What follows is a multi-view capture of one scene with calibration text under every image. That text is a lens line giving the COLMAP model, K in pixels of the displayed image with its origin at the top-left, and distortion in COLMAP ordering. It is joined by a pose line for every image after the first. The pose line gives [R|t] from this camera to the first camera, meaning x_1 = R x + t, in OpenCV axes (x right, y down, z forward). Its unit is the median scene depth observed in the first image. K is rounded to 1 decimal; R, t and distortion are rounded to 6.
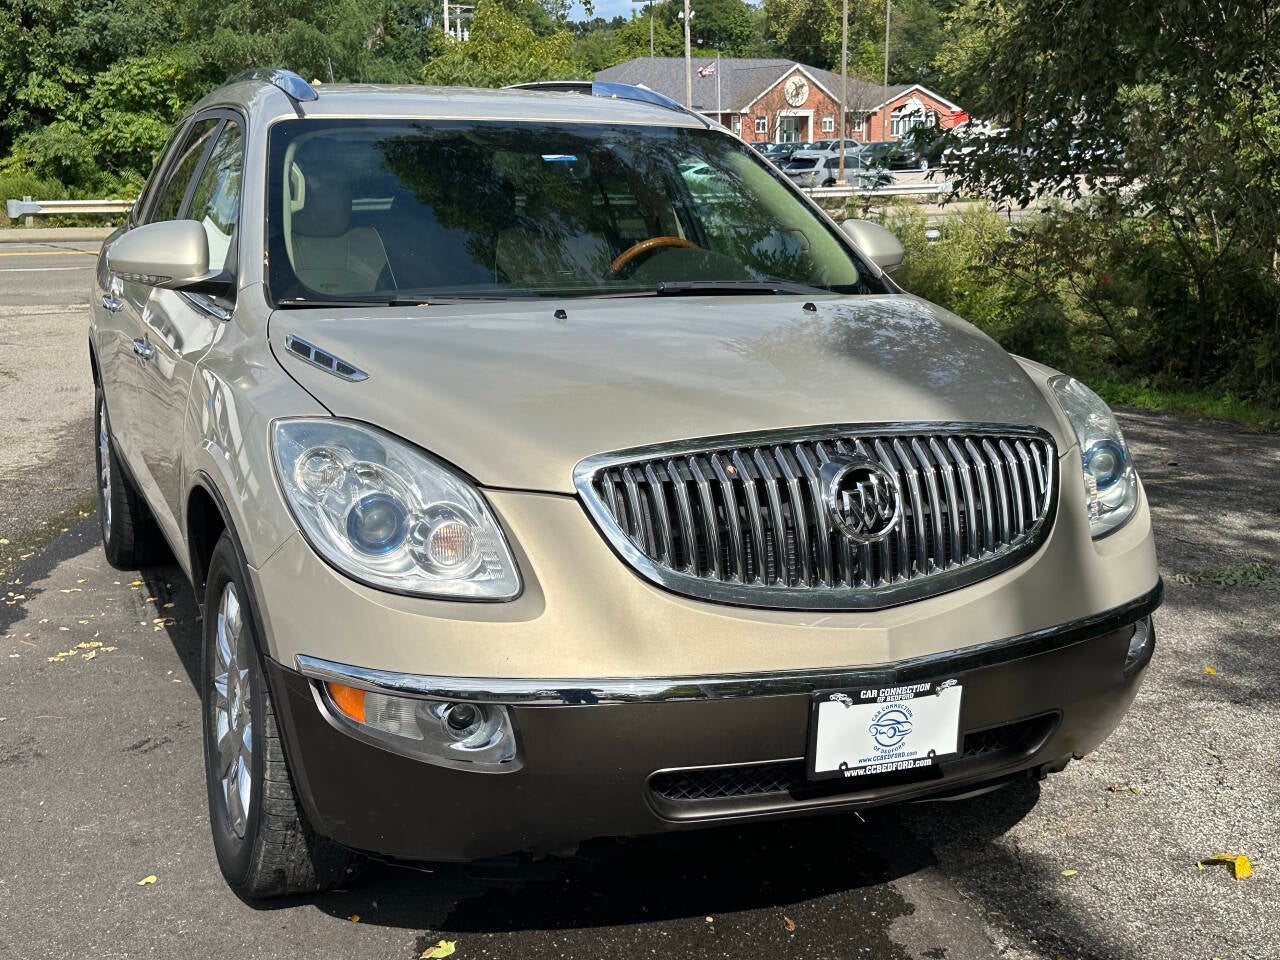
lens RADIAL K [[1527.5, 0, 636.4], [0, 1527.5, 485.4], [0, 0, 1]] dist [0.223849, -0.516154]
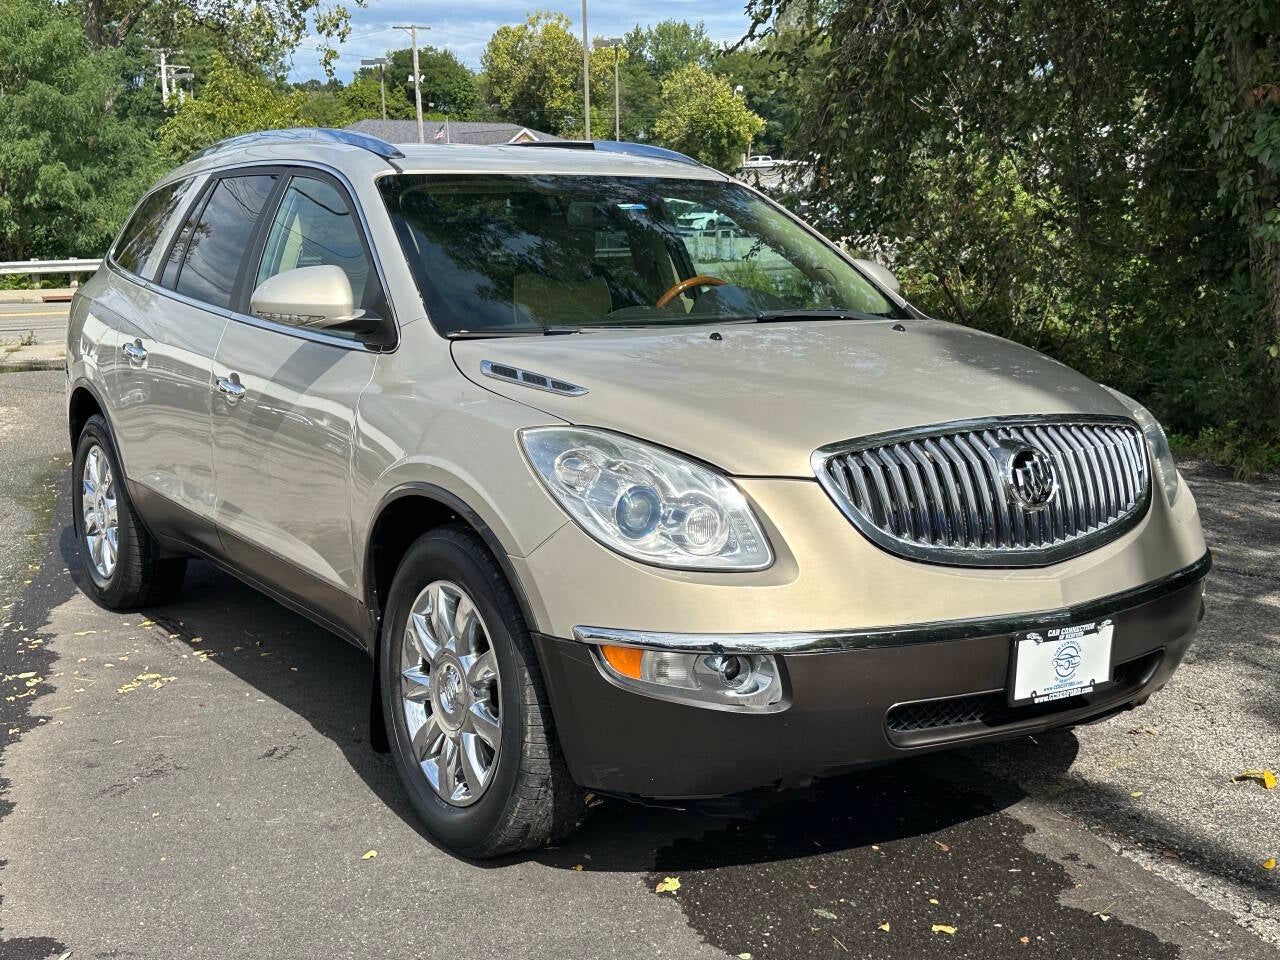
lens RADIAL K [[1527.5, 0, 636.4], [0, 1527.5, 485.4], [0, 0, 1]] dist [0.223849, -0.516154]
pose [[0.984280, -0.037543, 0.172580, -0.267364], [0.044121, 0.998433, -0.034435, 0.032603], [-0.171017, 0.041508, 0.984393, -0.109316]]
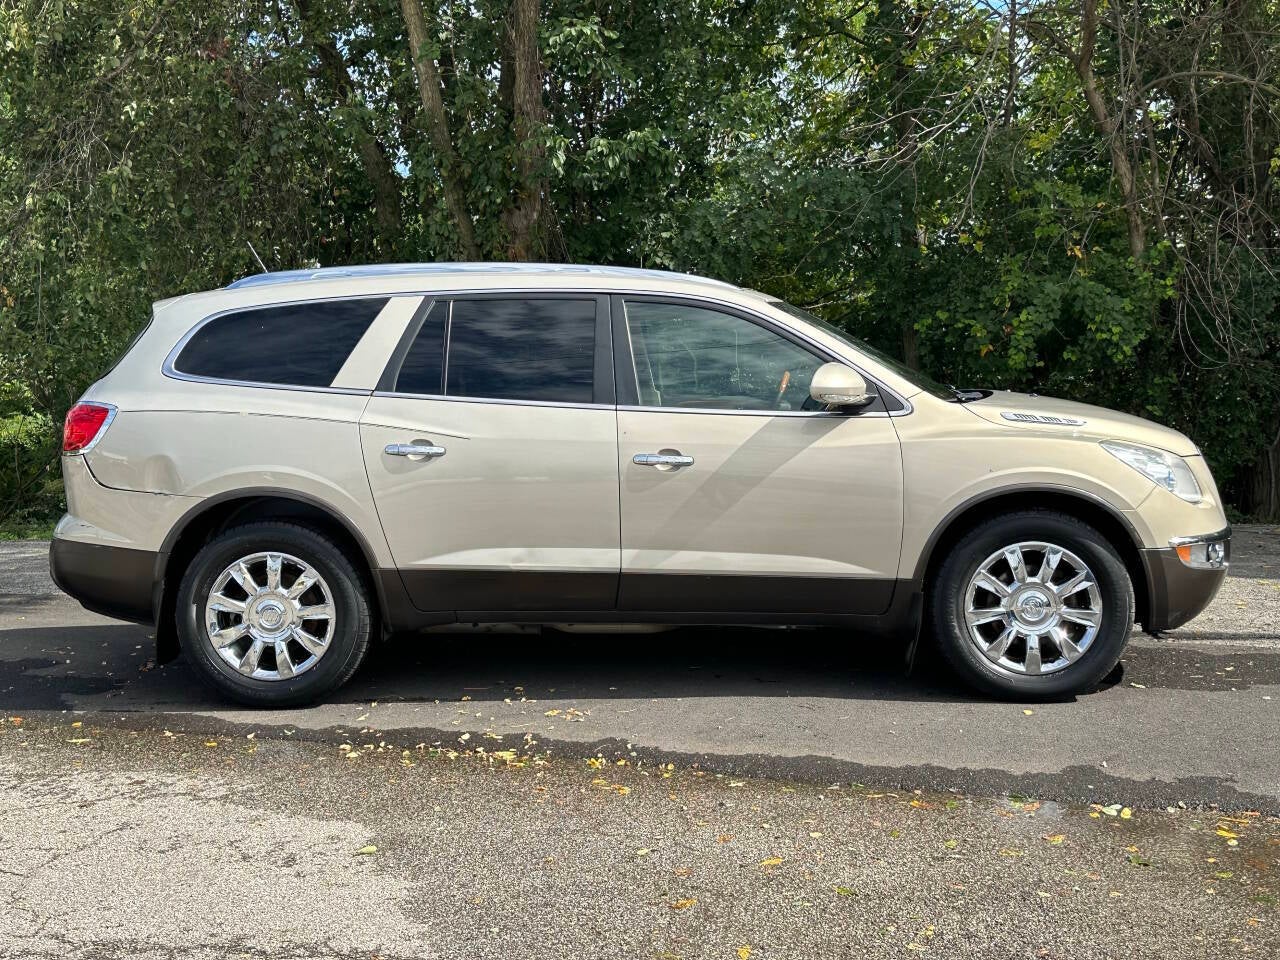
lens RADIAL K [[1540.7, 0, 643.8], [0, 1540.7, 474.1], [0, 0, 1]] dist [0.221753, -0.490873]
pose [[0.437100, -0.084677, 0.895418, -1.842999], [0.193586, 0.981082, -0.001722, -0.089770], [-0.878332, 0.174093, 0.445223, 0.466019]]
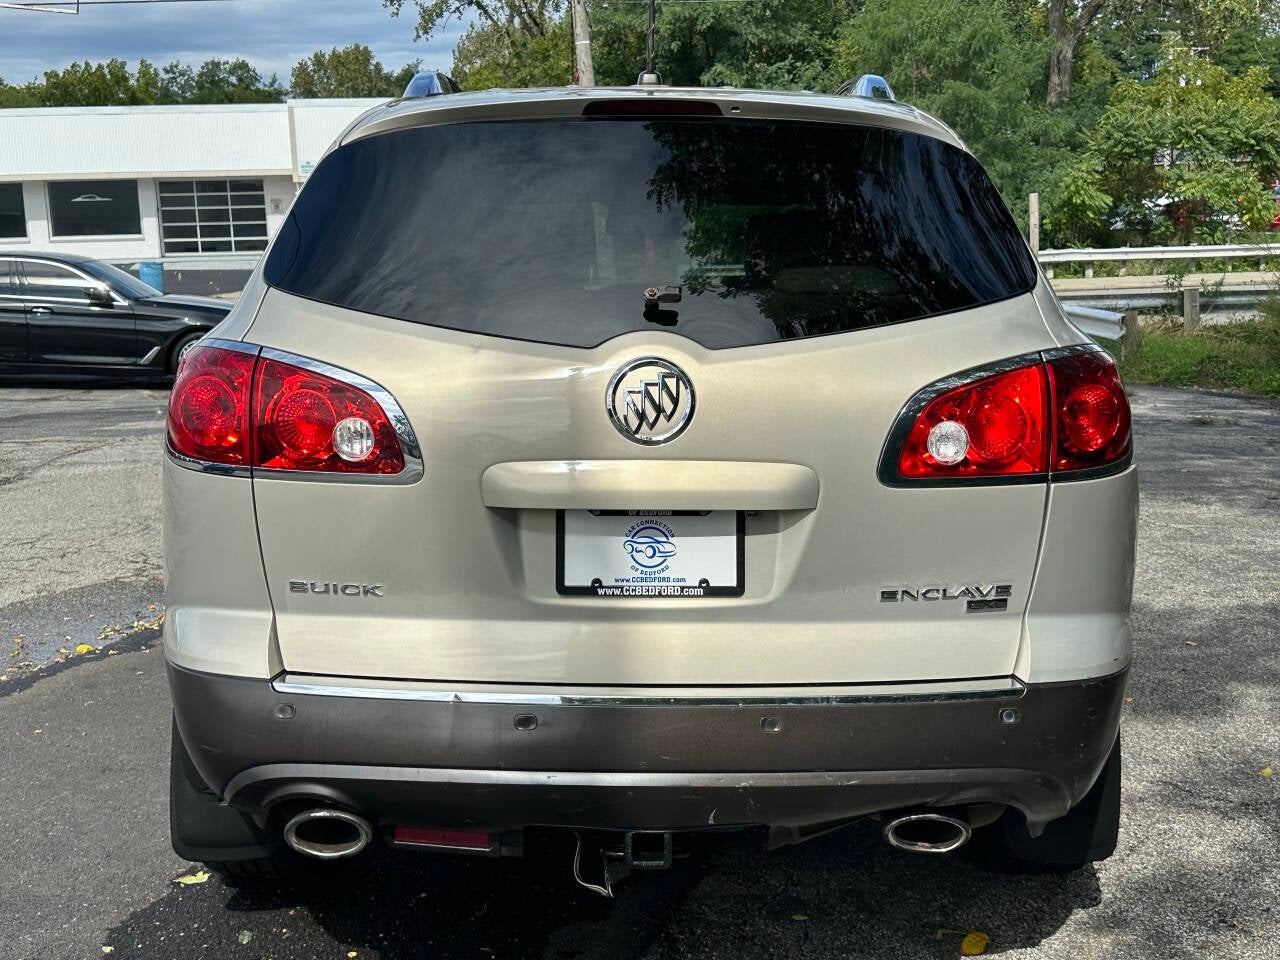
lens RADIAL K [[1577.2, 0, 640.0], [0, 1577.2, 480.0], [0, 0, 1]] dist [0.222215, -0.516465]
pose [[0.902092, 0.051888, -0.428412, 0.545858], [-0.070704, 0.997101, -0.028114, 0.005900], [0.425711, 0.055652, 0.903146, 0.018535]]
